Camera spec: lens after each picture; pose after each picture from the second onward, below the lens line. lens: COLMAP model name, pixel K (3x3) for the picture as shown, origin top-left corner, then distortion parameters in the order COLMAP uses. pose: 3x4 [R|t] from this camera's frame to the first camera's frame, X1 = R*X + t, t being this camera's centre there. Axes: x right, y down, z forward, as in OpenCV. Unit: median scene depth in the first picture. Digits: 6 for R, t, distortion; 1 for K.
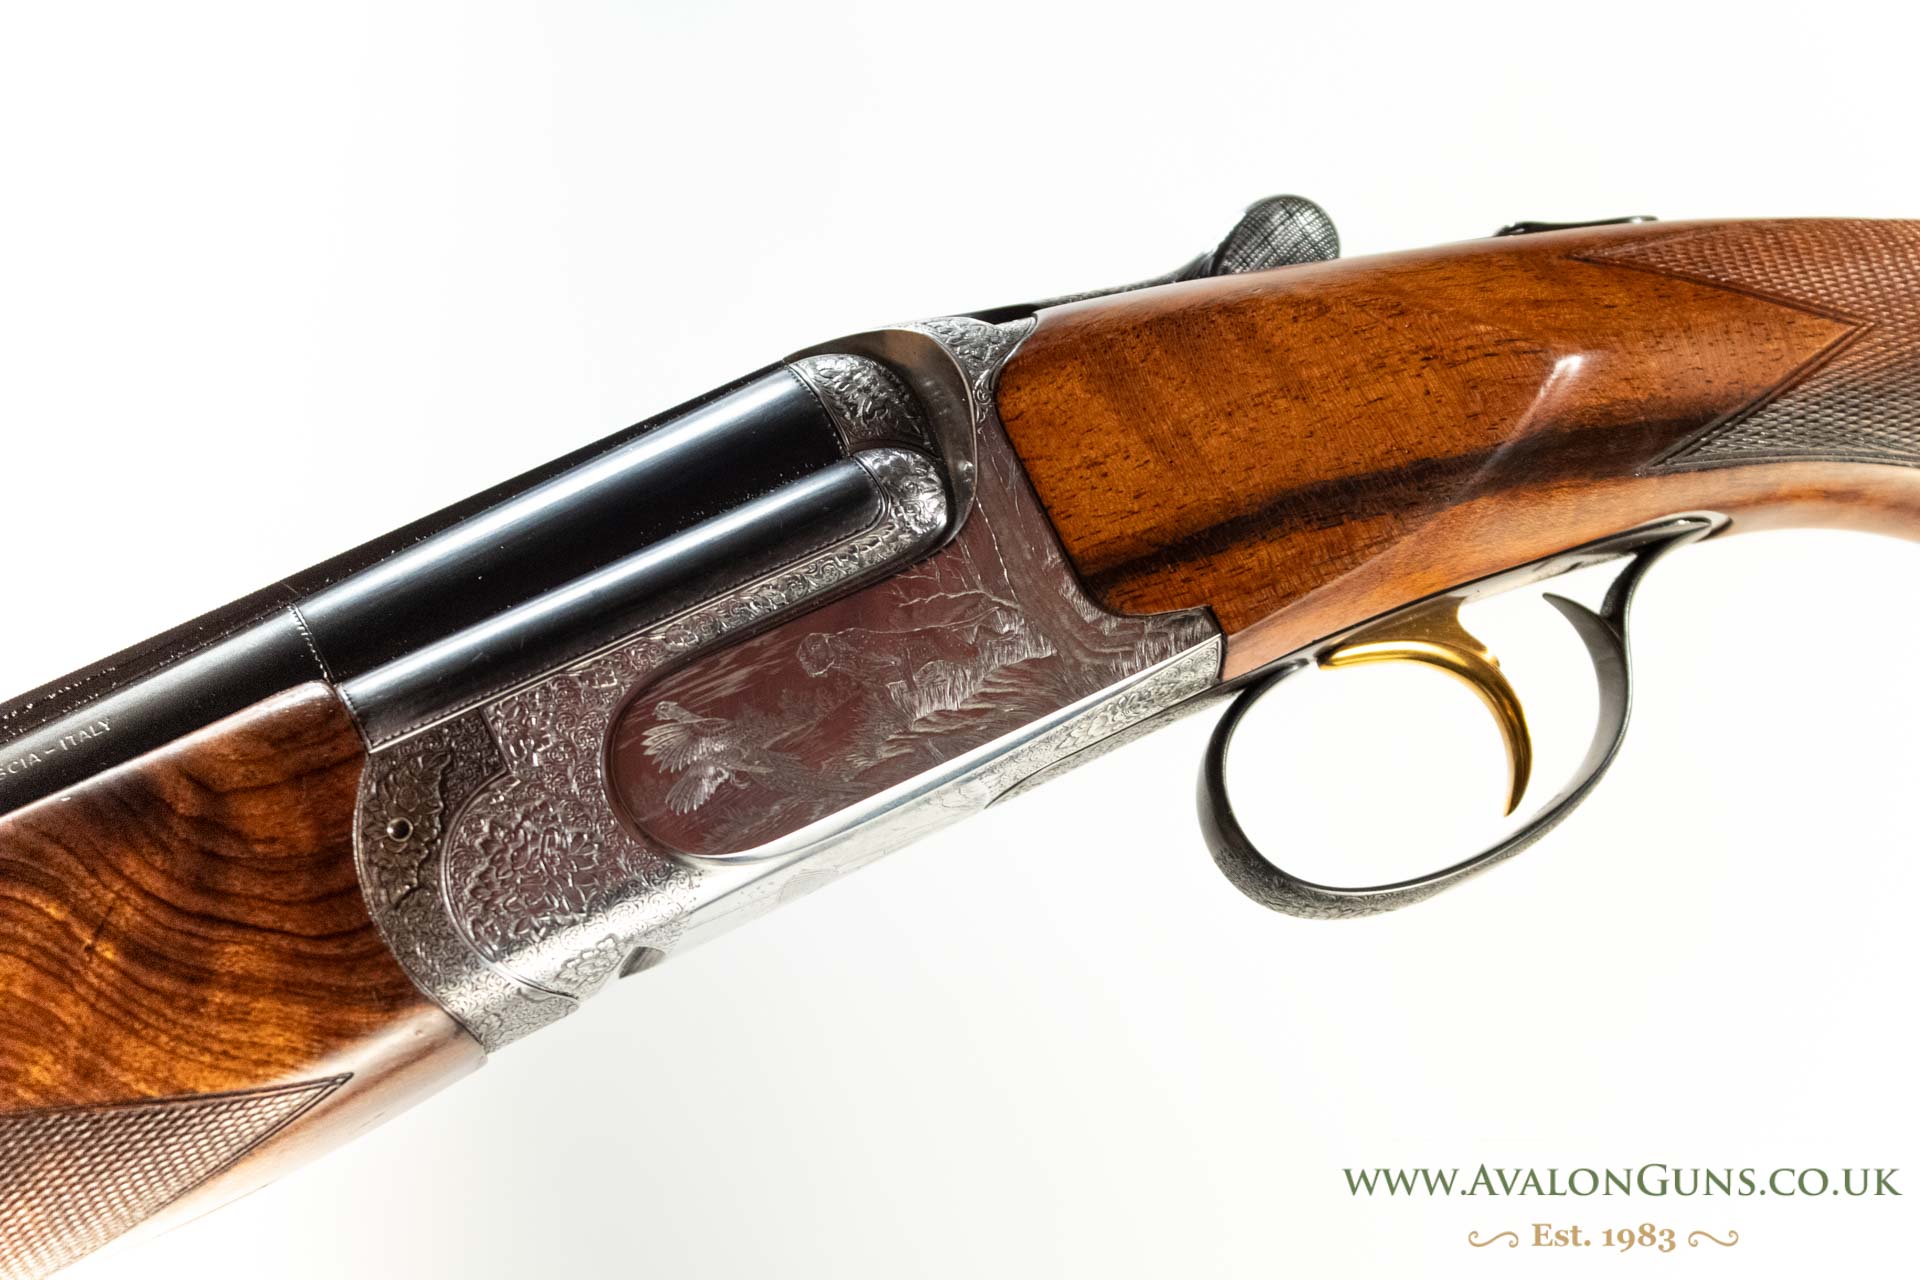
lens RADIAL K [[4019.8, 0, 957.1], [0, 4019.8, 638.8], [0, 0, 1]] dist [0.080458, 0.000000]
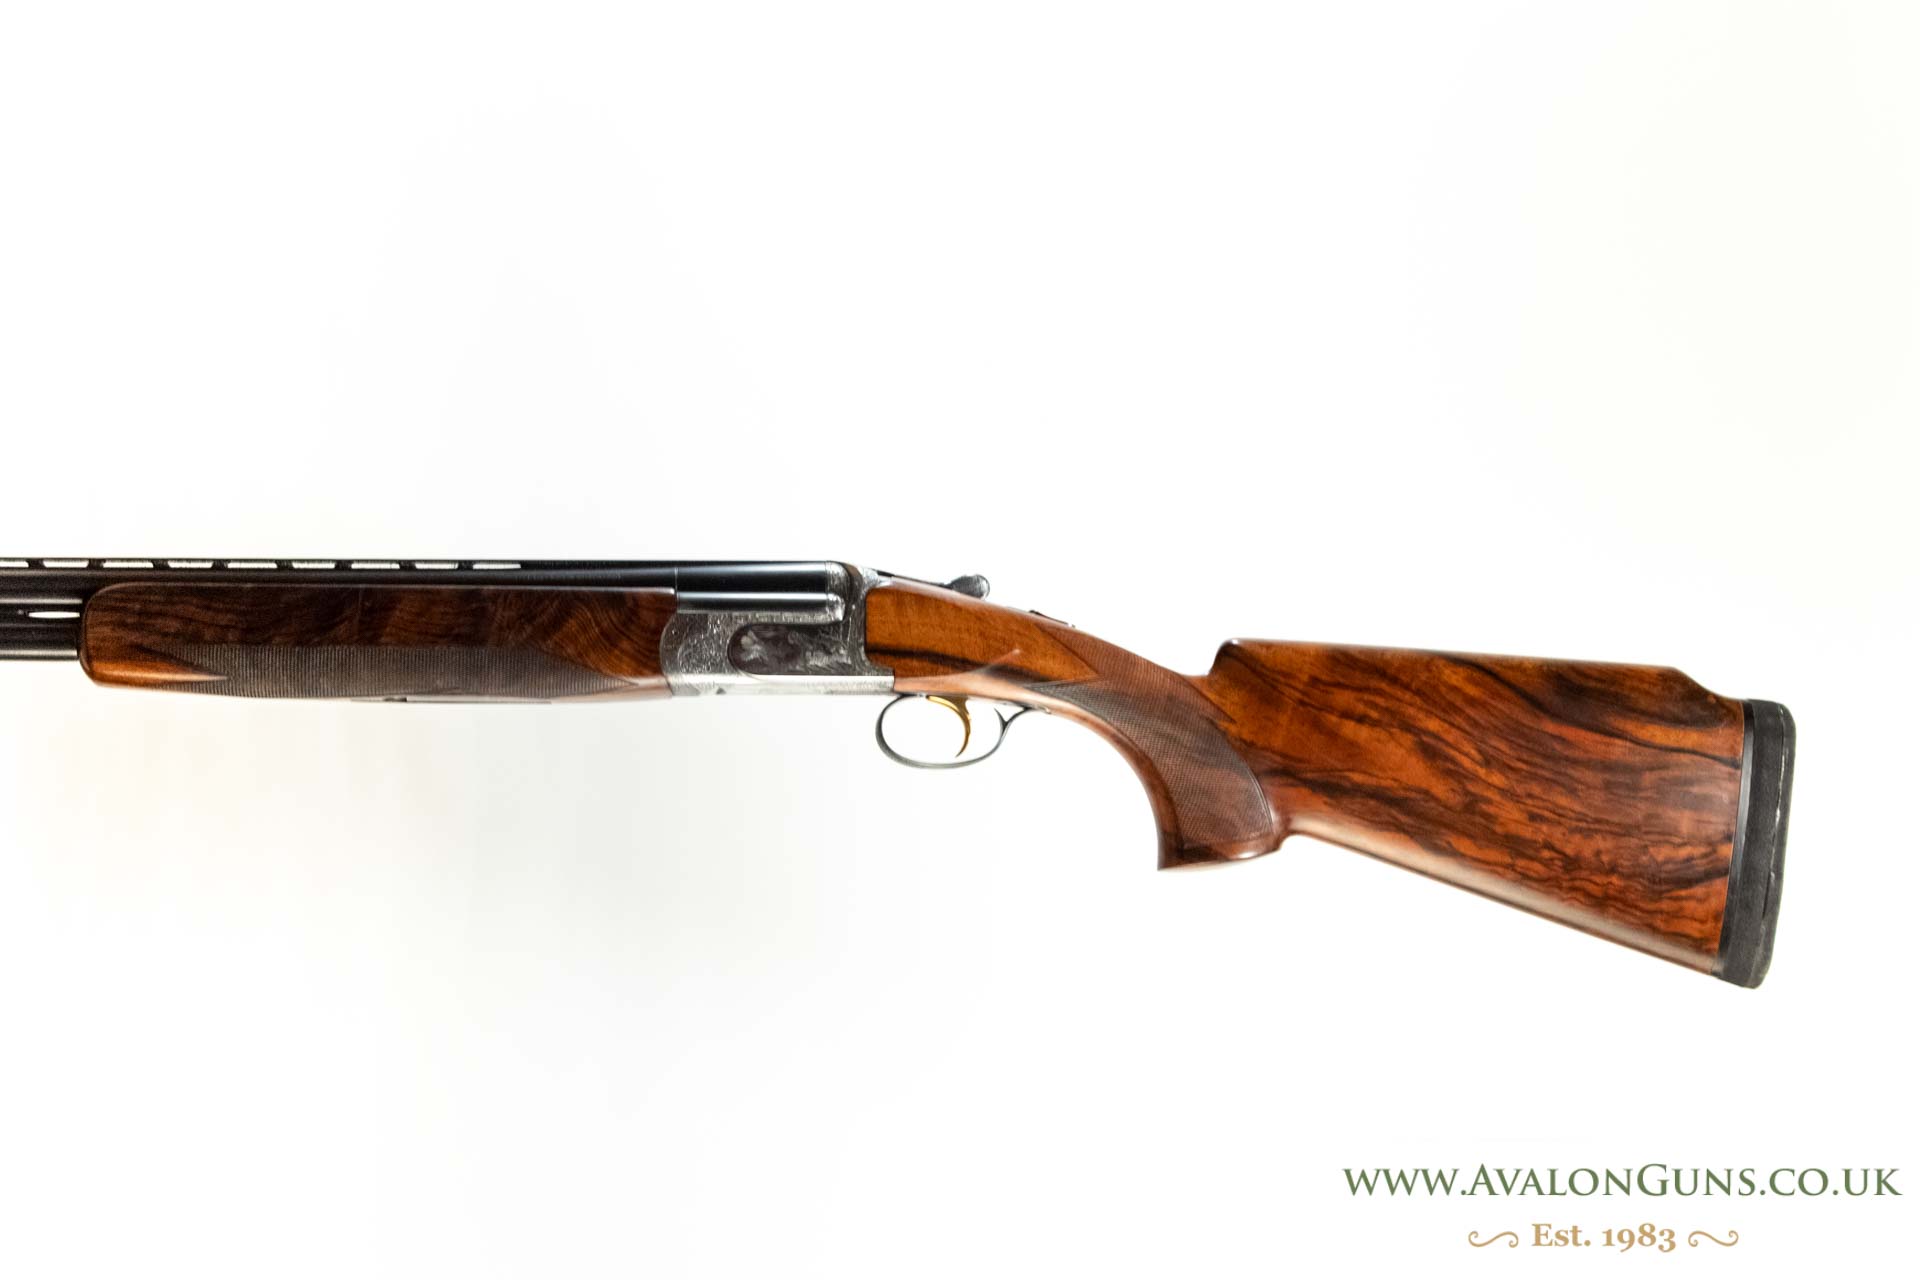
lens RADIAL K [[3942.4, 0, 960.5], [0, 3942.4, 639.8], [0, 0, 1]] dist [-0.011004, 0.000000]
pose [[0.899522, 0.417346, -0.129160, 0.590069], [-0.417012, 0.908375, 0.030927, -0.175108], [0.130233, 0.026042, 0.991141, -2.677491]]
